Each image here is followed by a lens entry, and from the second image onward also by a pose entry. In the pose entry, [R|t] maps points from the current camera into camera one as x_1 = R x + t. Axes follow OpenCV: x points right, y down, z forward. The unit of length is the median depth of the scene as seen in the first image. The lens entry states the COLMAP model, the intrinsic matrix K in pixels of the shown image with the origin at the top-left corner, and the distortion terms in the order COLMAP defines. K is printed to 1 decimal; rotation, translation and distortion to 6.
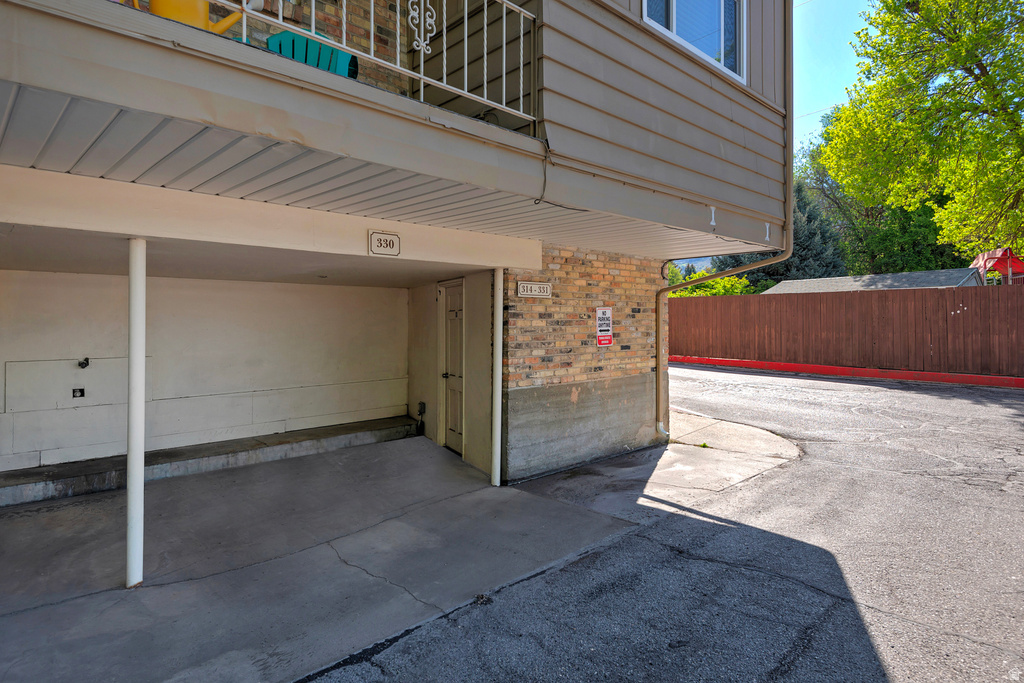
lens RADIAL K [[578.9, 0, 511.8], [0, 578.9, 323.3], [0, 0, 1]] dist [0.033256, 0.000074]
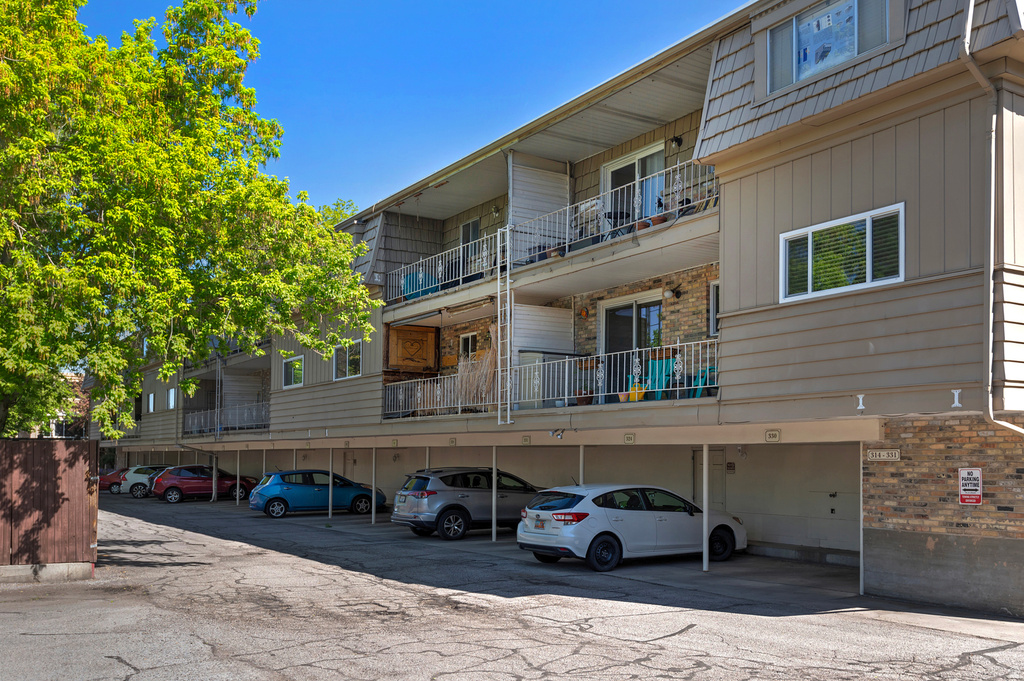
lens RADIAL K [[921.4, 0, 512.0], [0, 921.4, 340.5], [0, 0, 1]] dist [-0.001537, -0.002999]
pose [[-0.183035, -0.116455, -0.976185, 2.133003], [0.001203, 0.992932, -0.118679, -0.064546], [0.983106, -0.022897, -0.181602, 0.513901]]
